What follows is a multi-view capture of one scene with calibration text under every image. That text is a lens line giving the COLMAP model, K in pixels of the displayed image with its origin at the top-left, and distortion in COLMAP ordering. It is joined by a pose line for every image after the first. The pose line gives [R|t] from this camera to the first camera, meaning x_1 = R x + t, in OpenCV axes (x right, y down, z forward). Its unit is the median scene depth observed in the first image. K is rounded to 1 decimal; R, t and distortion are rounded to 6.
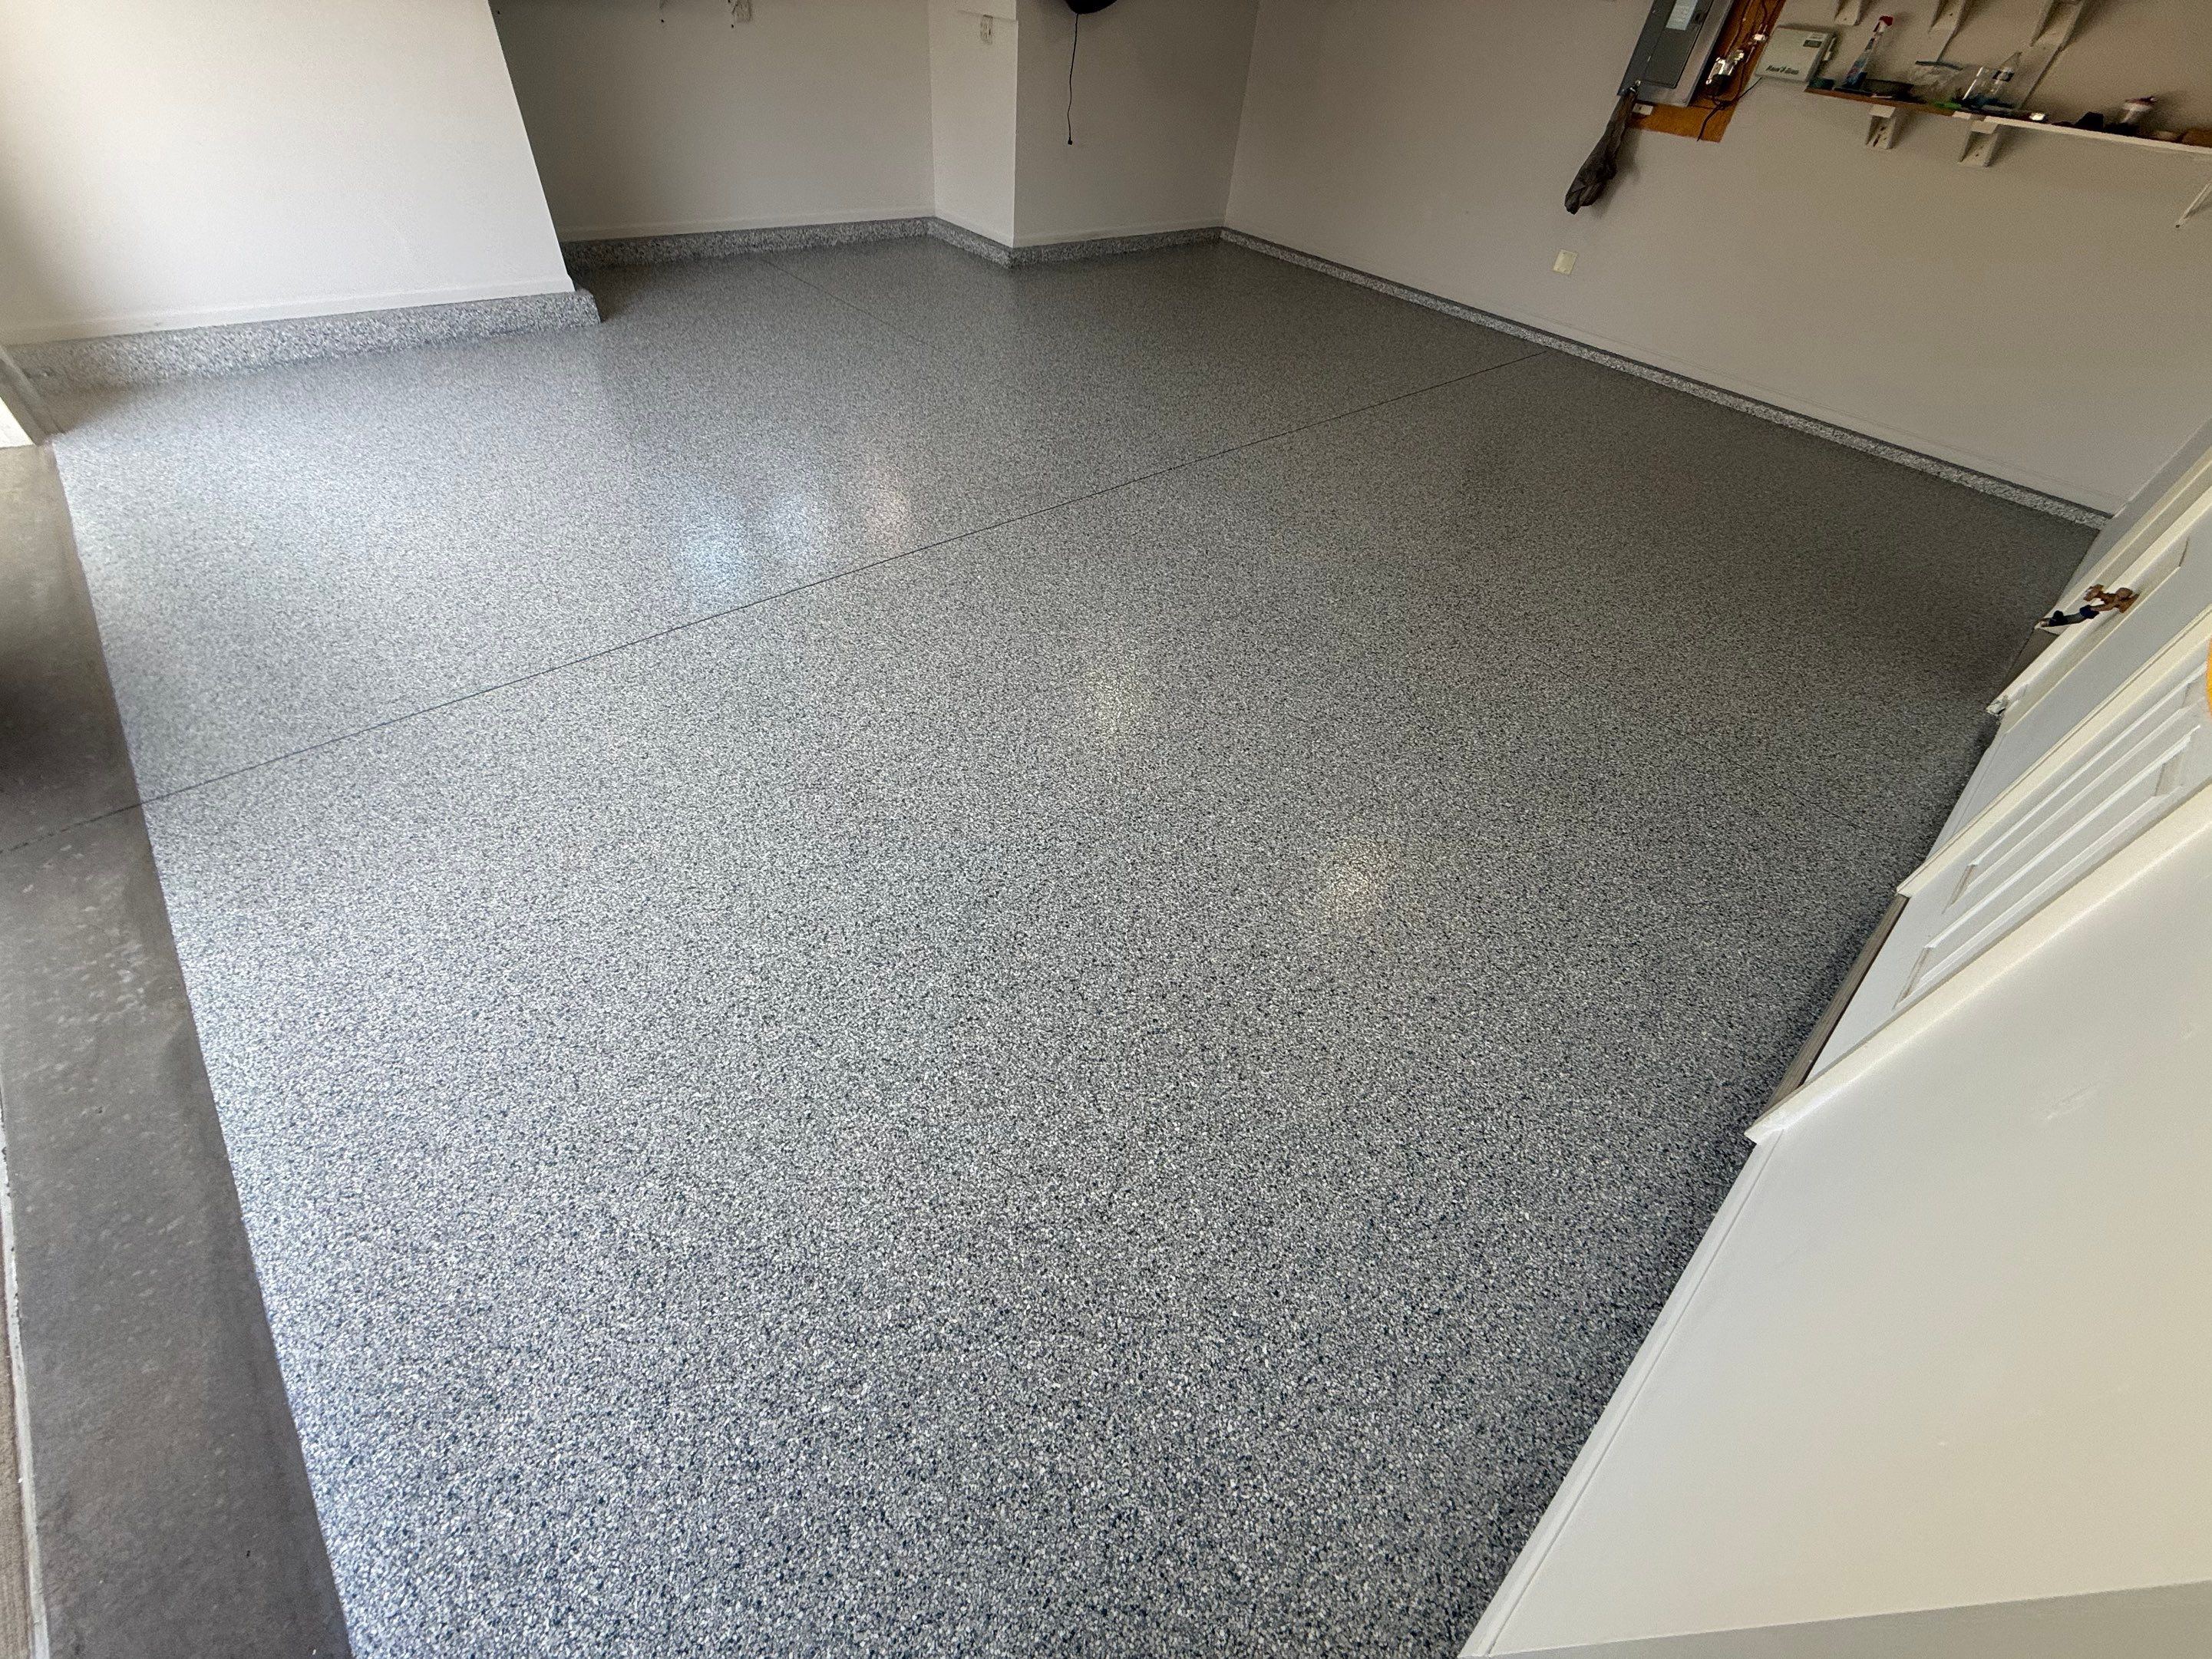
lens RADIAL K [[878.8, 0, 1101.1], [0, 878.8, 830.4], [0, 0, 1]] dist [-0.000797, 0.000174]
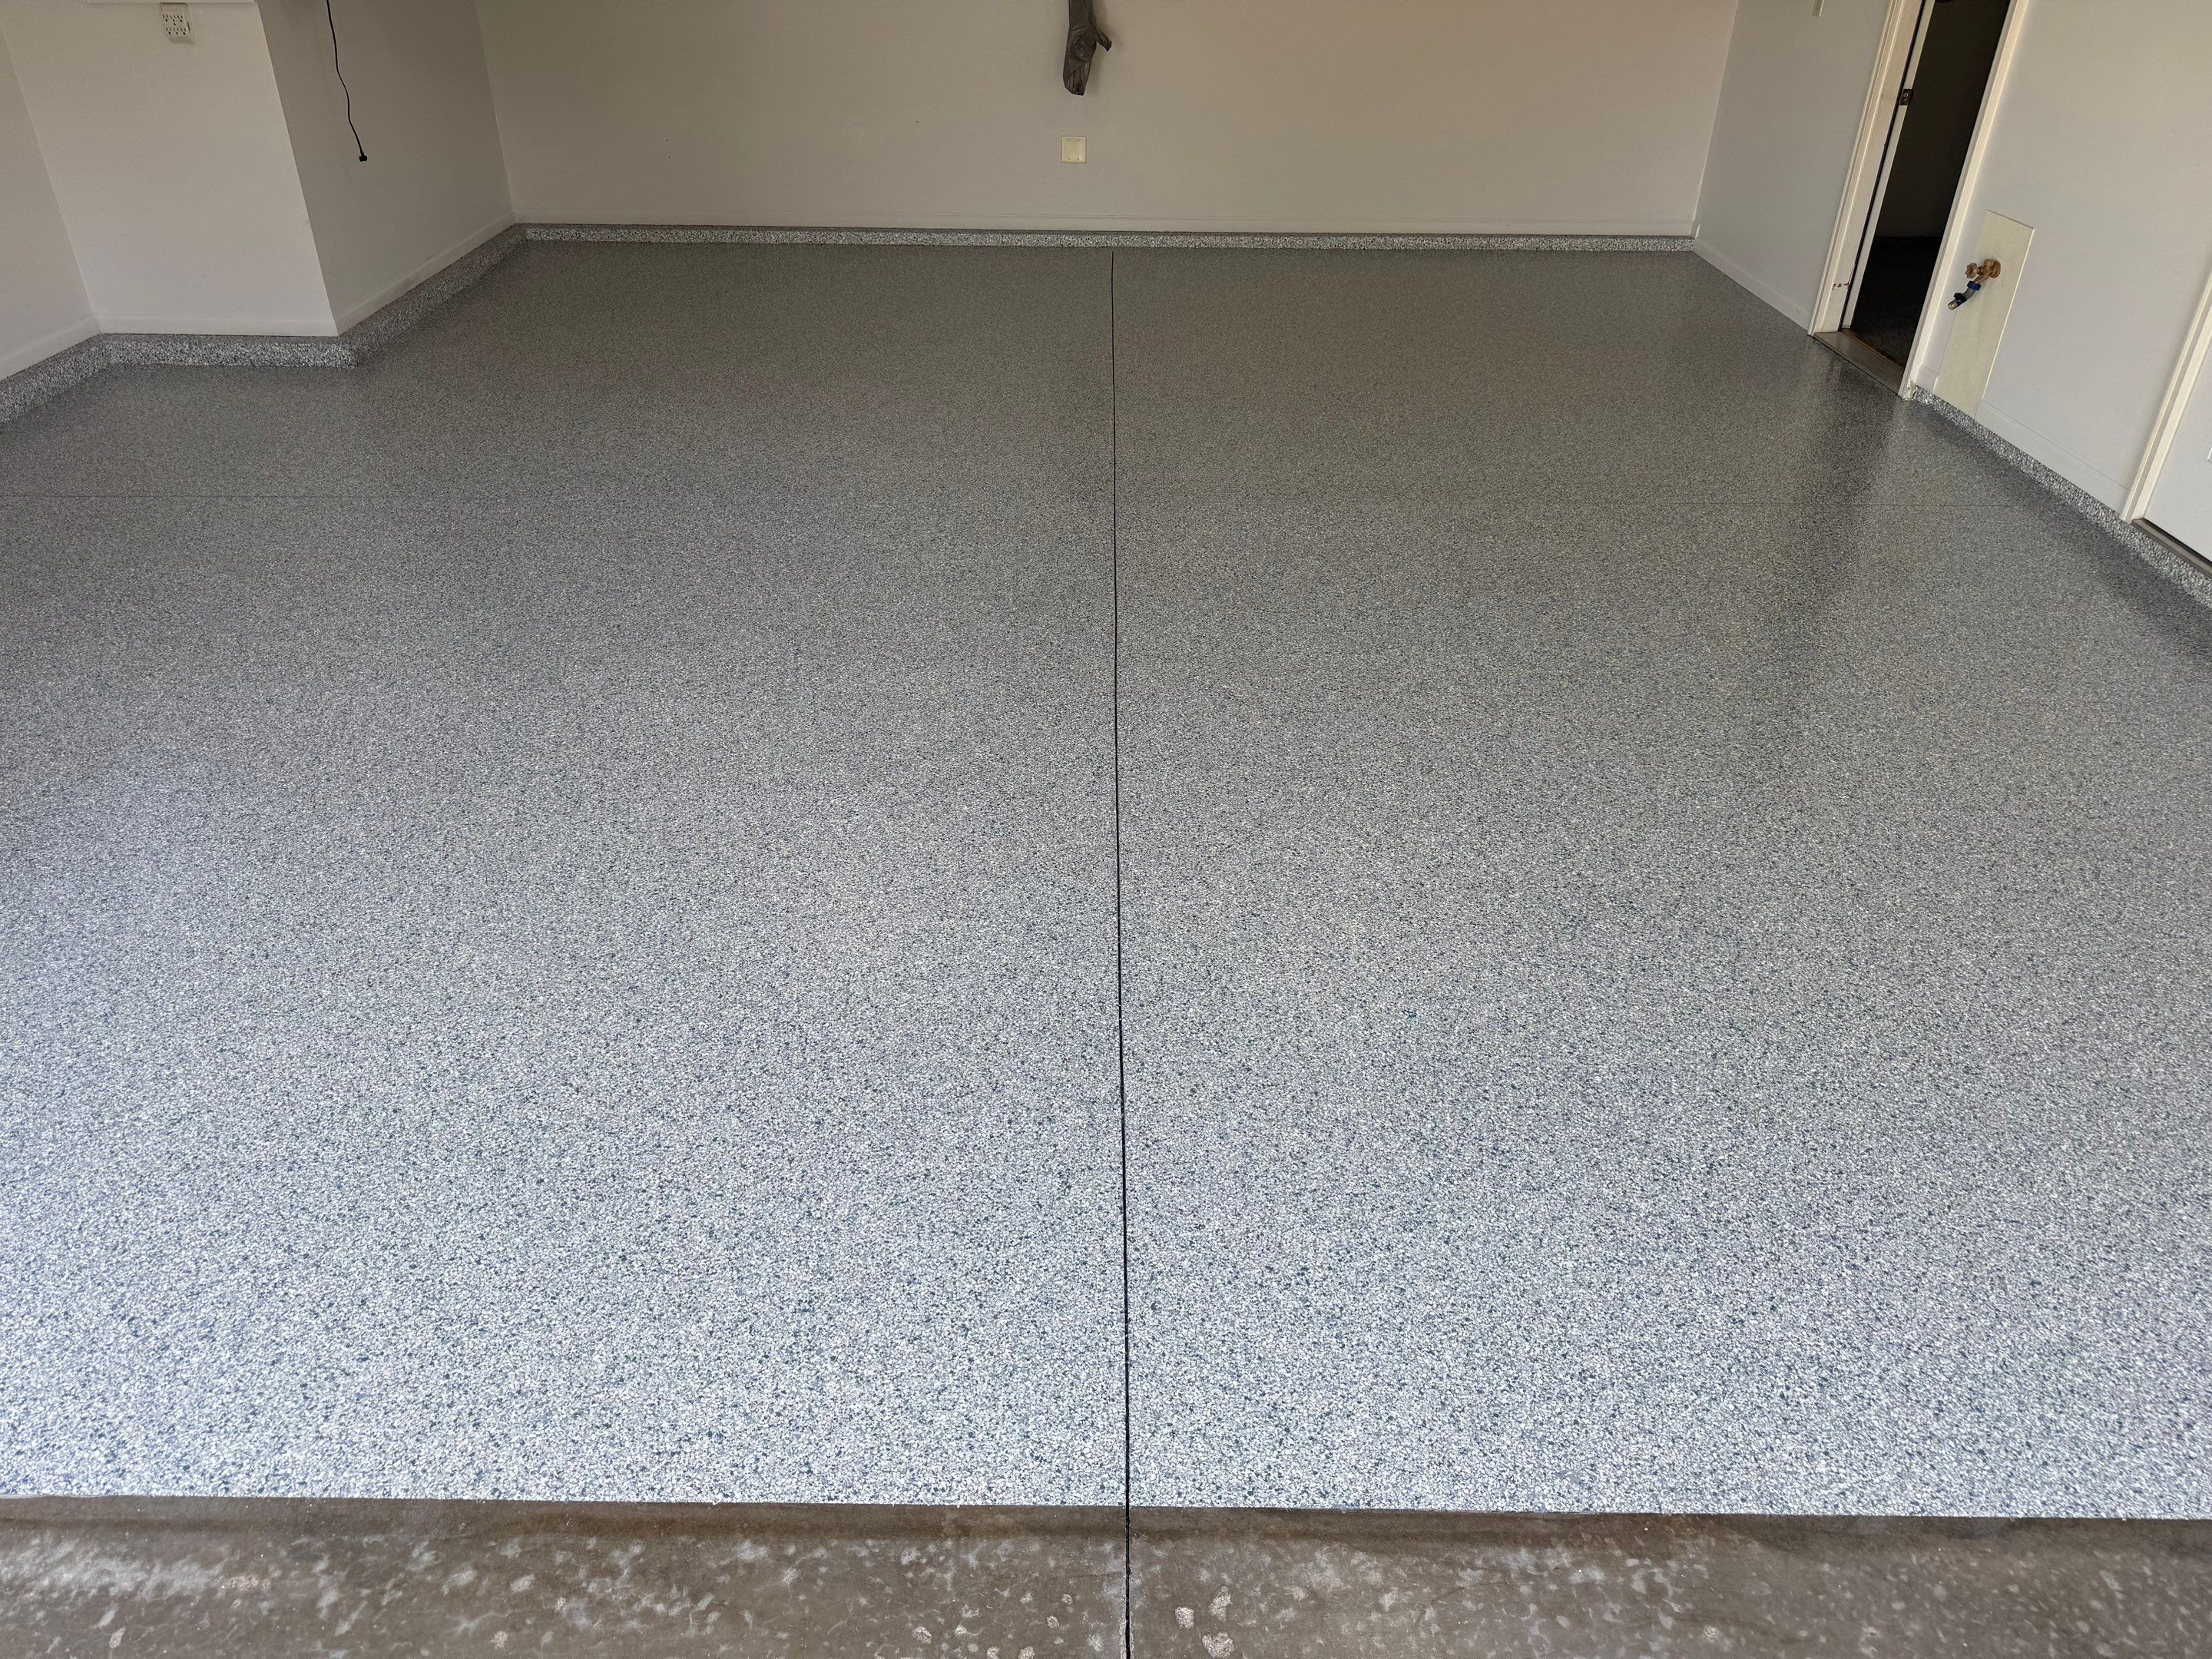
lens RADIAL K [[1566.8, 0, 1094.4], [0, 1566.8, 833.0], [0, 0, 1]] dist [0.047140, -0.059943]
pose [[0.673406, -0.461672, 0.577394, -1.200586], [0.559347, 0.828868, 0.010388, -0.318566], [-0.483379, 0.315969, 0.816400, 0.078655]]
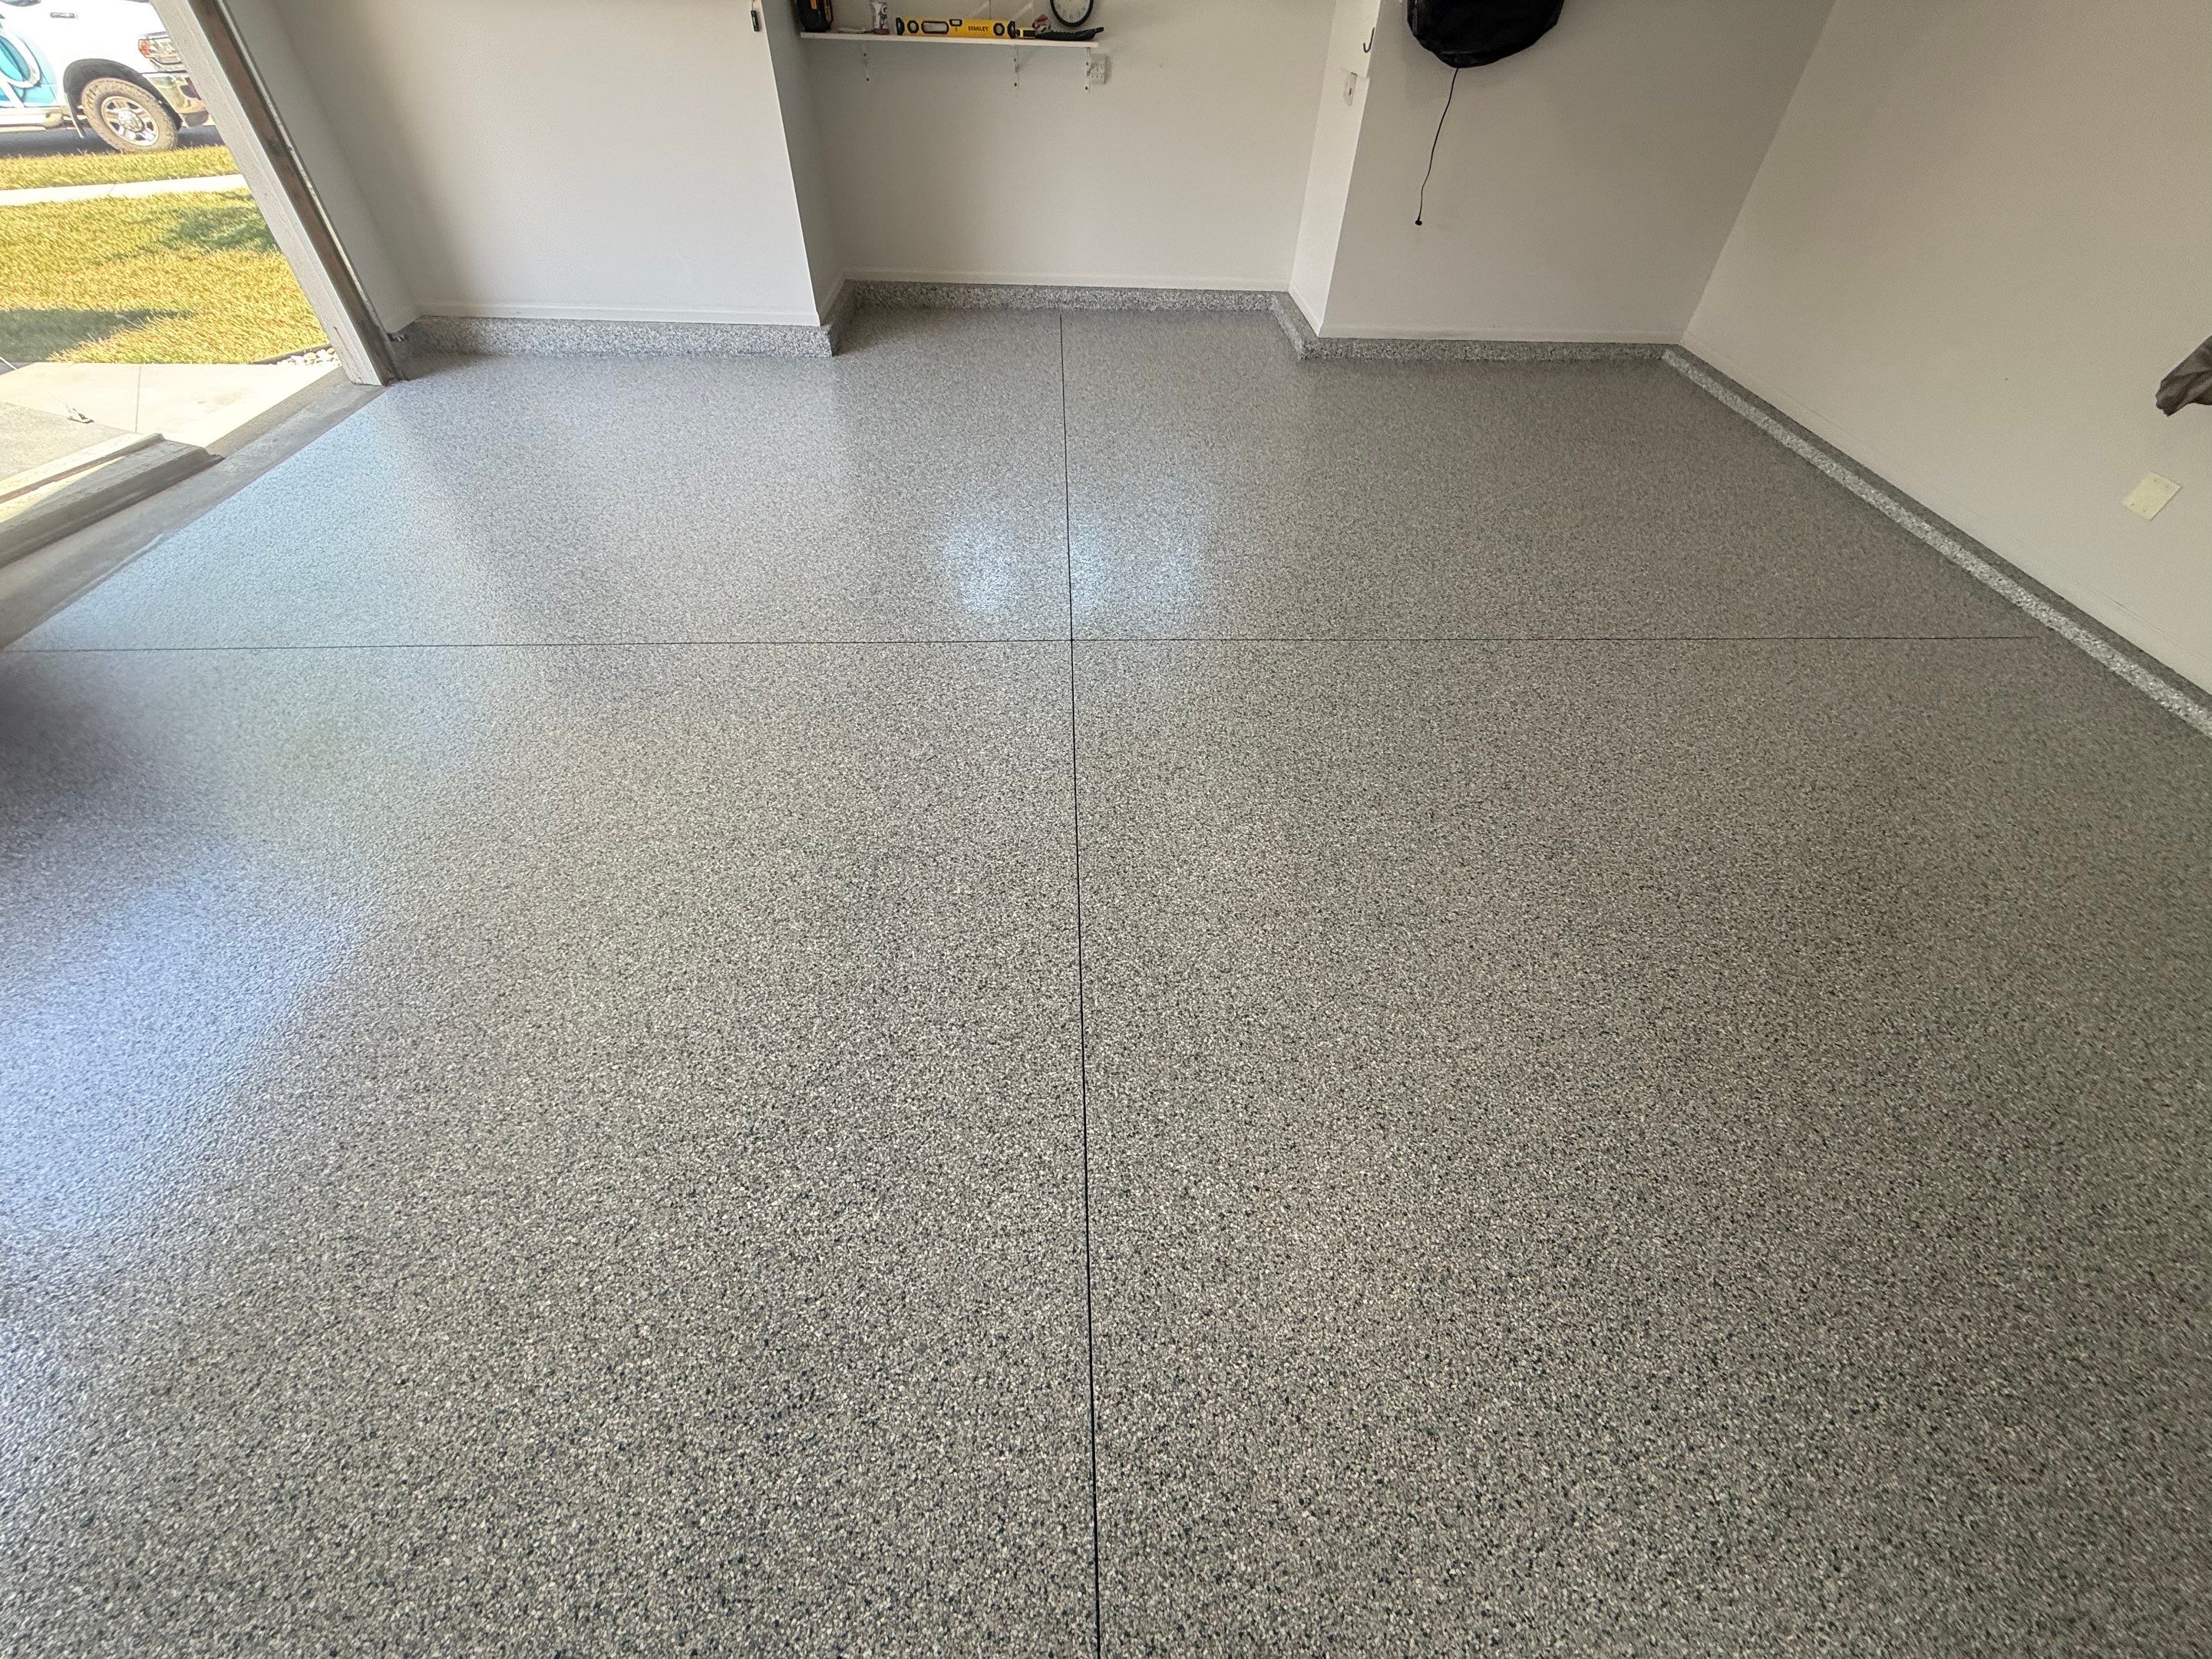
lens RADIAL K [[878.8, 0, 1104.2], [0, 878.8, 830.9], [0, 0, 1]] dist [-0.000797, 0.000174]
pose [[0.767775, 0.406765, -0.495039, 0.838712], [-0.424042, 0.901801, 0.083330, -0.509346], [0.480322, 0.145939, 0.864866, 0.557467]]
